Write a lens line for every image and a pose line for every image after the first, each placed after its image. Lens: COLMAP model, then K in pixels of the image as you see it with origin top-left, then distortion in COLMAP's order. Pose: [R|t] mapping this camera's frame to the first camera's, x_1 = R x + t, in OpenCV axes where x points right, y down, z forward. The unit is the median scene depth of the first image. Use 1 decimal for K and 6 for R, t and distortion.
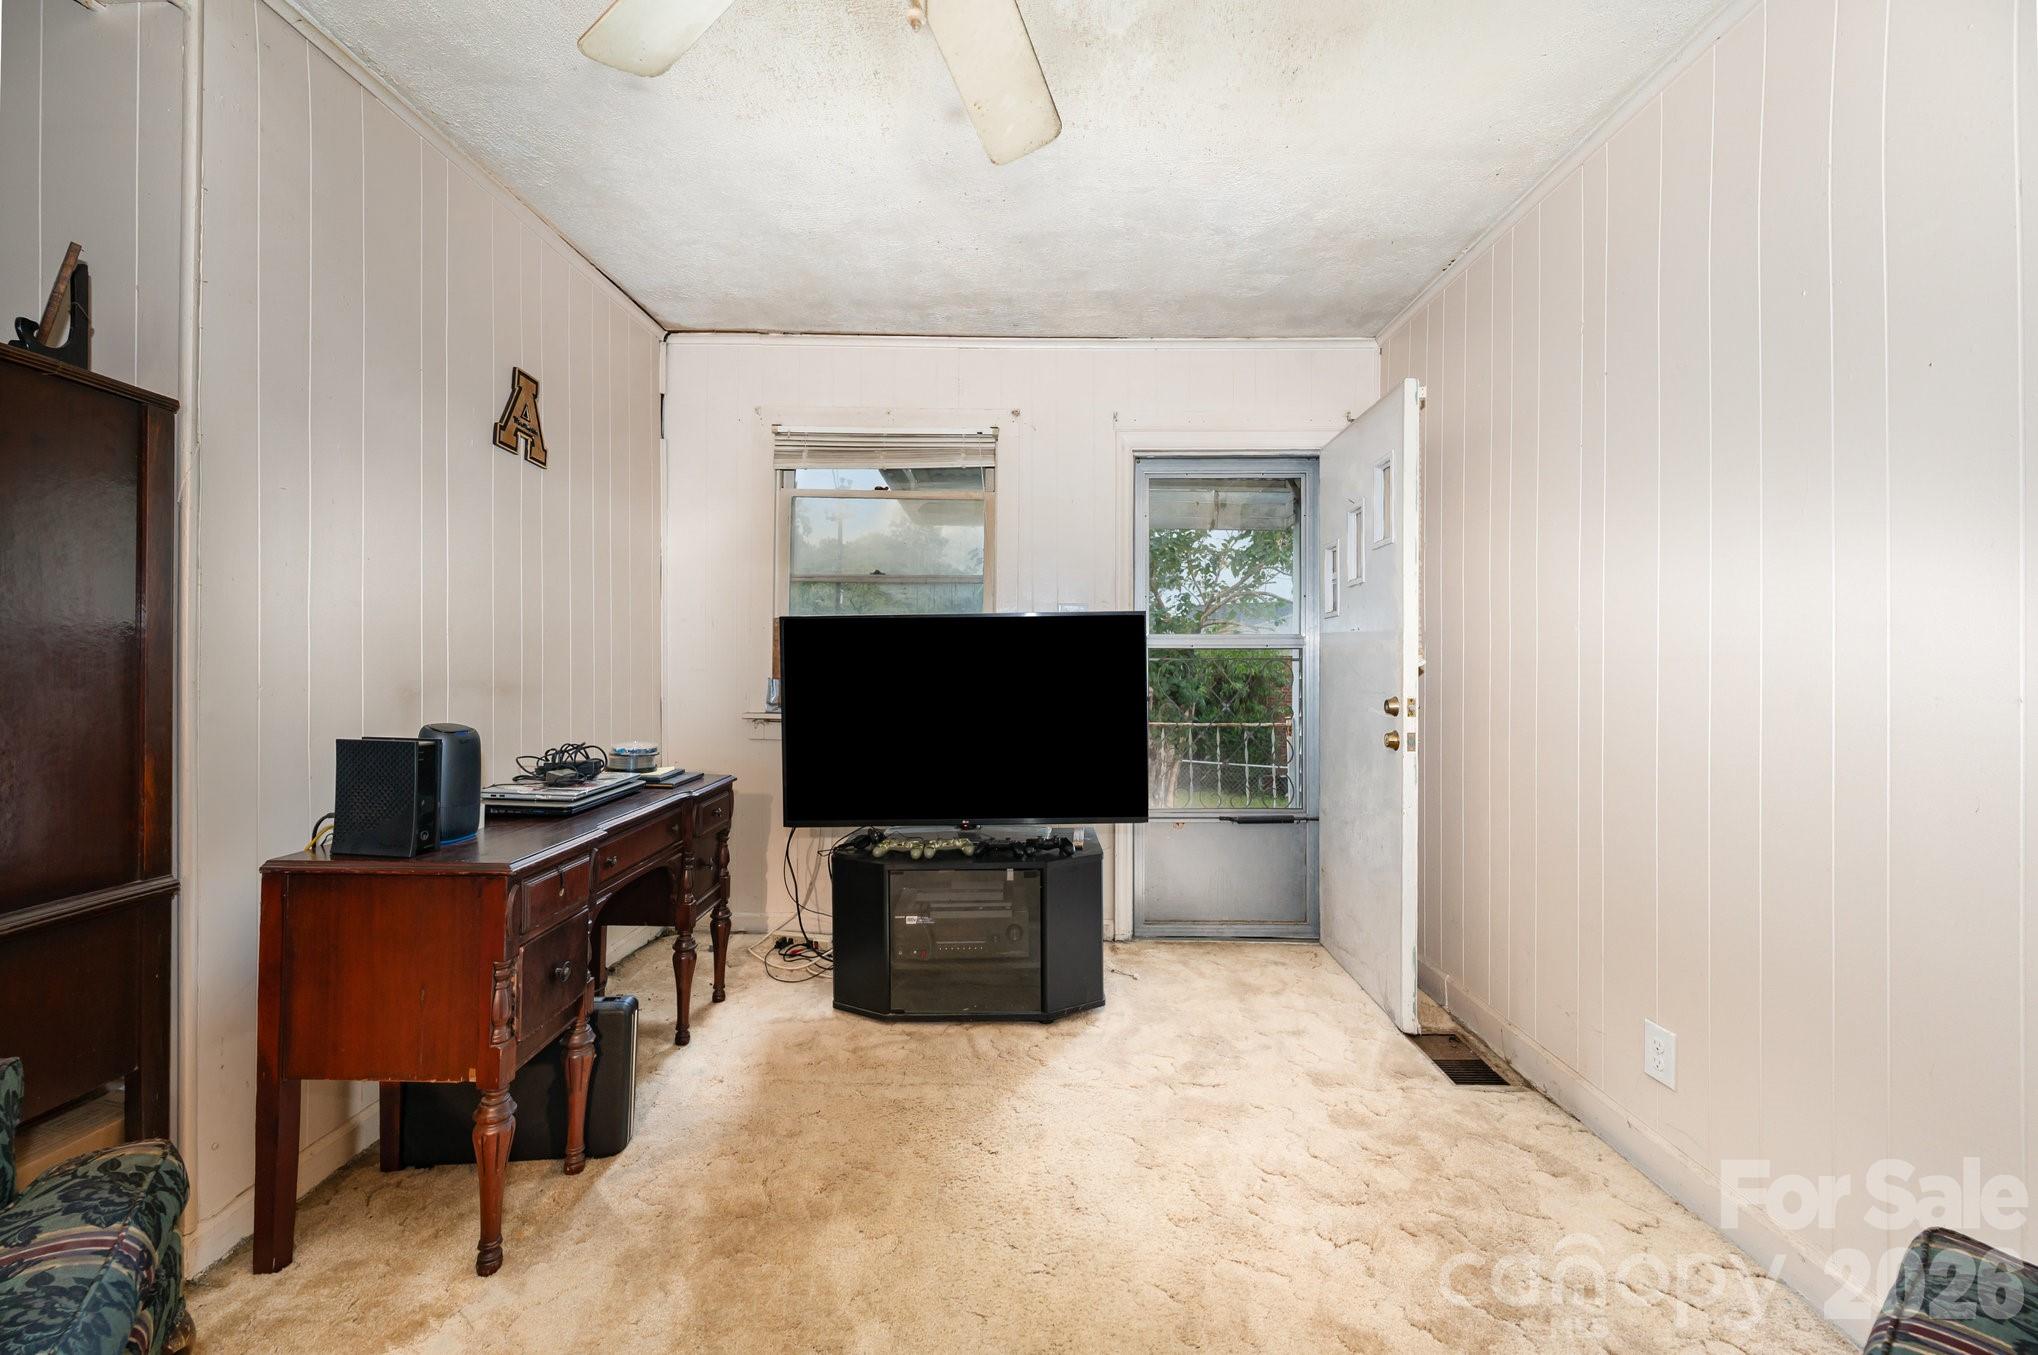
lens RADIAL K [[802.9, 0, 1010.7], [0, 802.9, 665.1], [0, 0, 1]] dist [-0.002863, -0.000331]
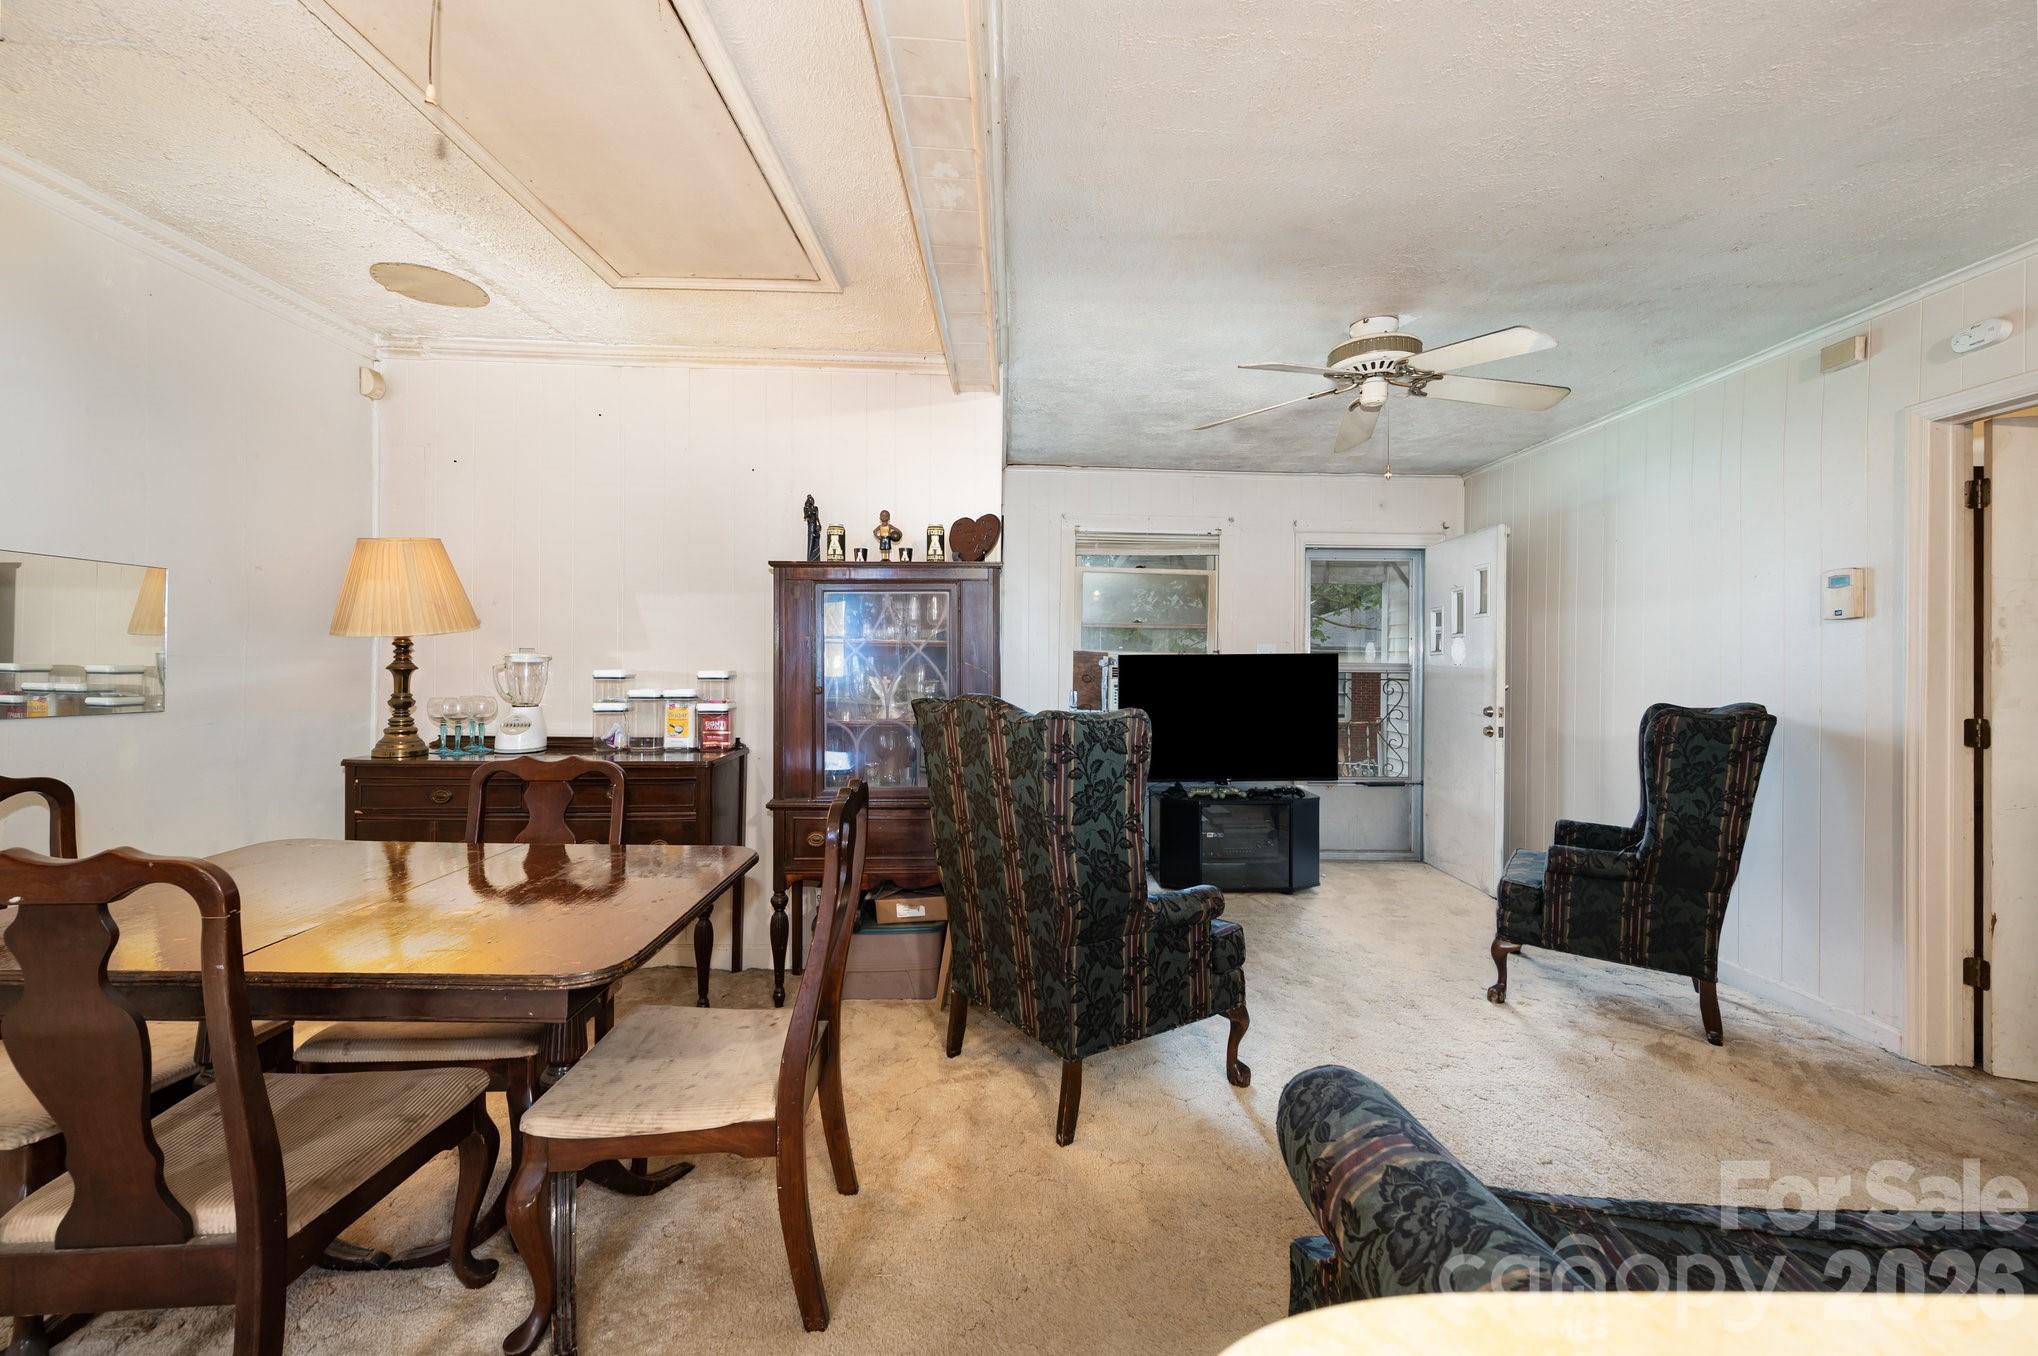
lens RADIAL K [[802.0, 0, 1023.4], [0, 802.0, 662.6], [0, 0, 1]] dist [-0.003213, -0.000708]
pose [[0.999594, 0.006407, 0.027780, -0.613319], [-0.006336, 0.999976, -0.002661, -0.045918], [-0.027796, 0.002484, 0.999611, -0.747780]]
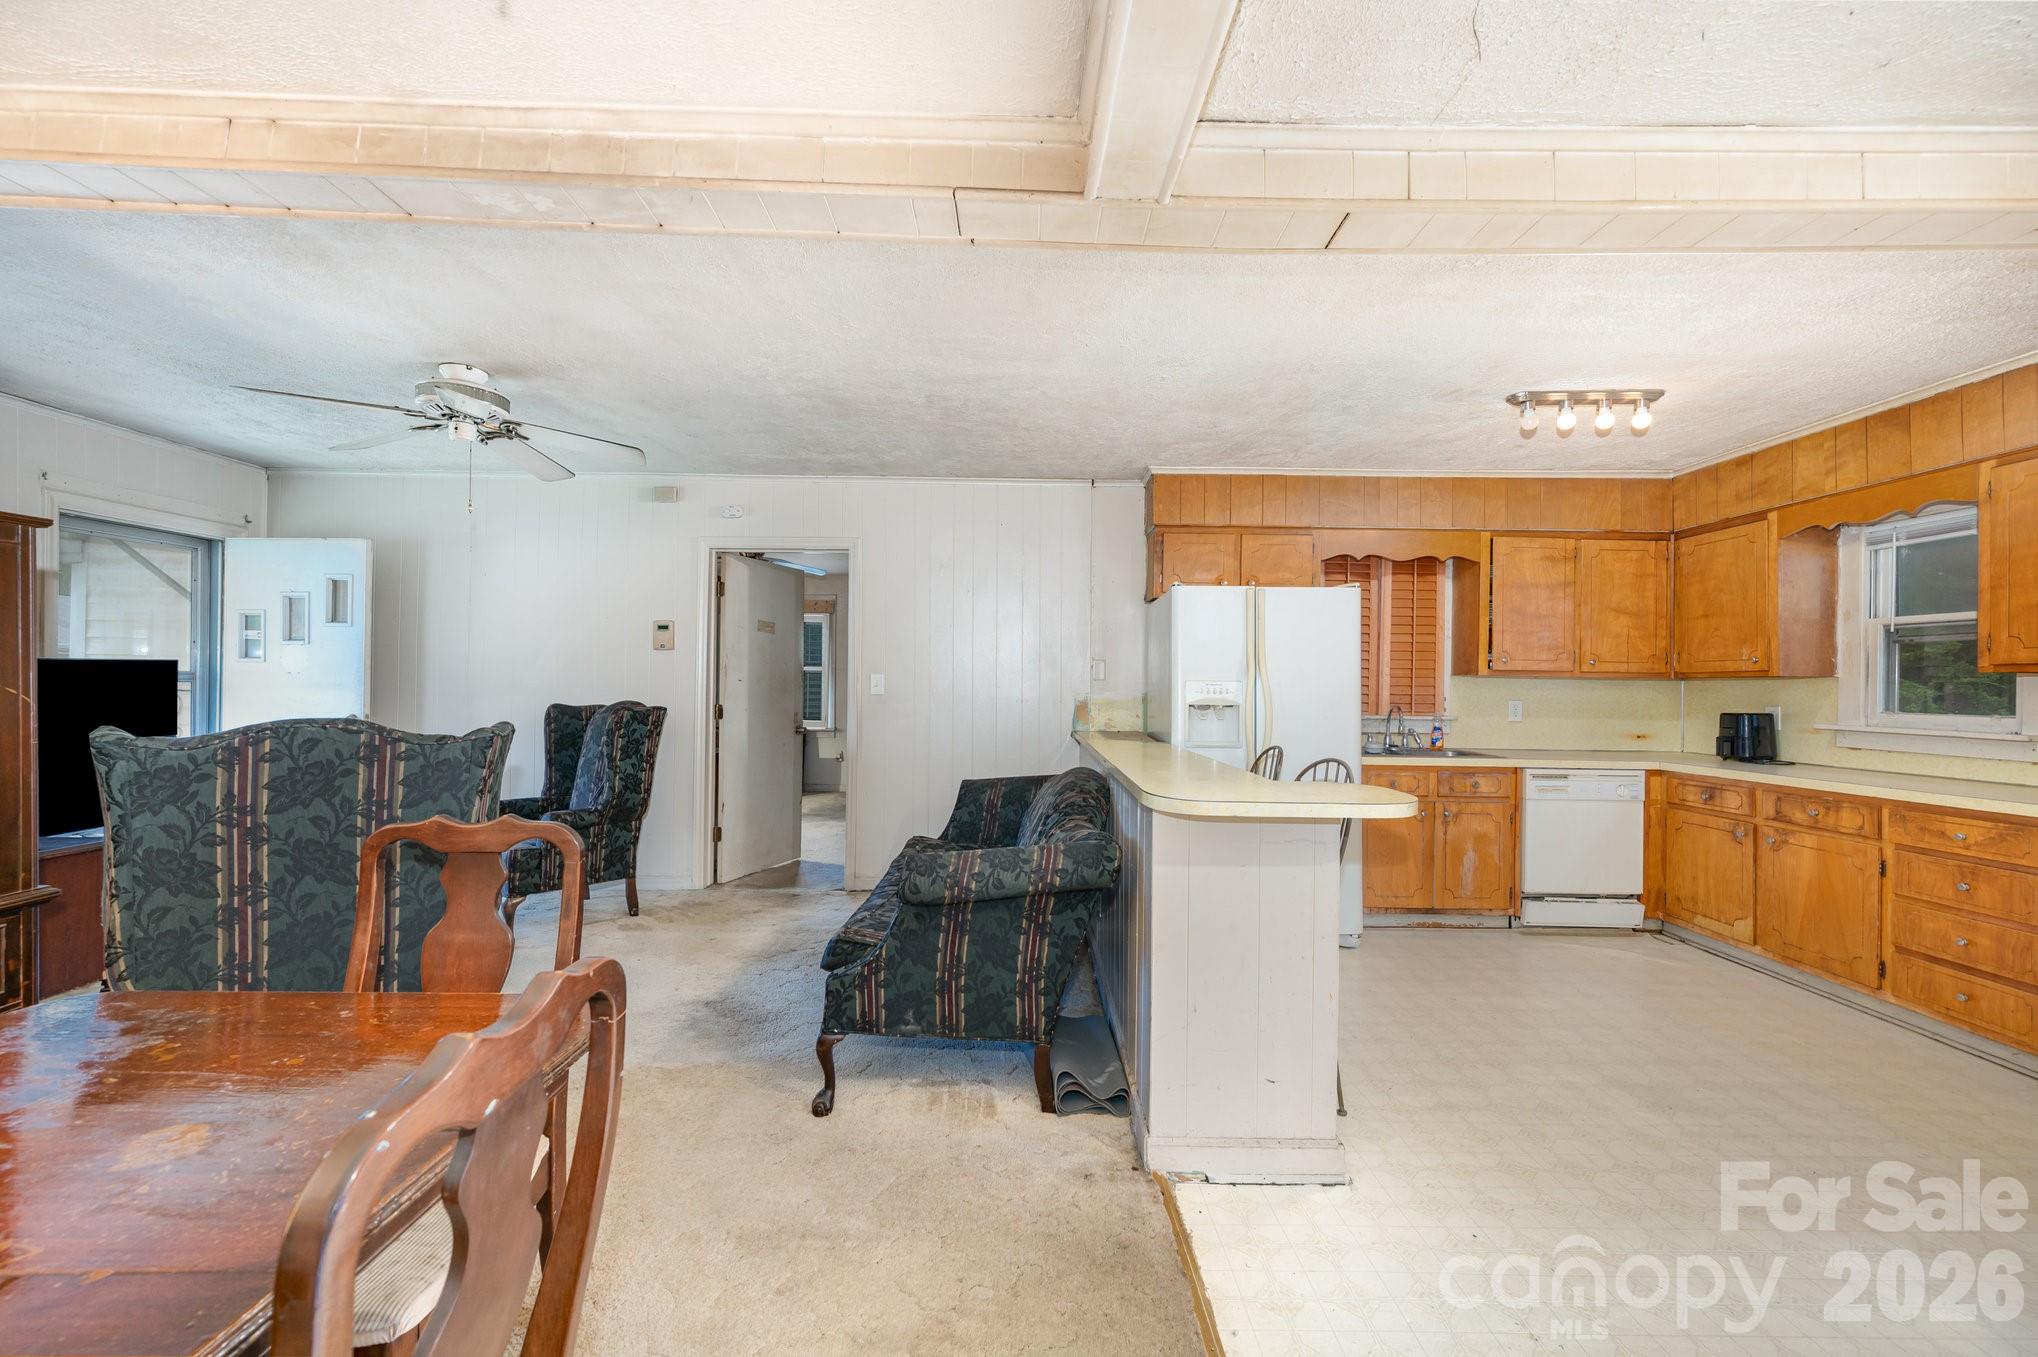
lens RADIAL K [[803.6, 0, 1008.9], [0, 803.6, 677.4], [0, 0, 1]] dist [0.000173, -0.000031]
pose [[-0.014563, 0.002389, 0.999891, -1.400459], [-0.010388, 0.999943, -0.002541, -0.055584], [-0.999840, -0.010424, -0.014537, -0.456002]]
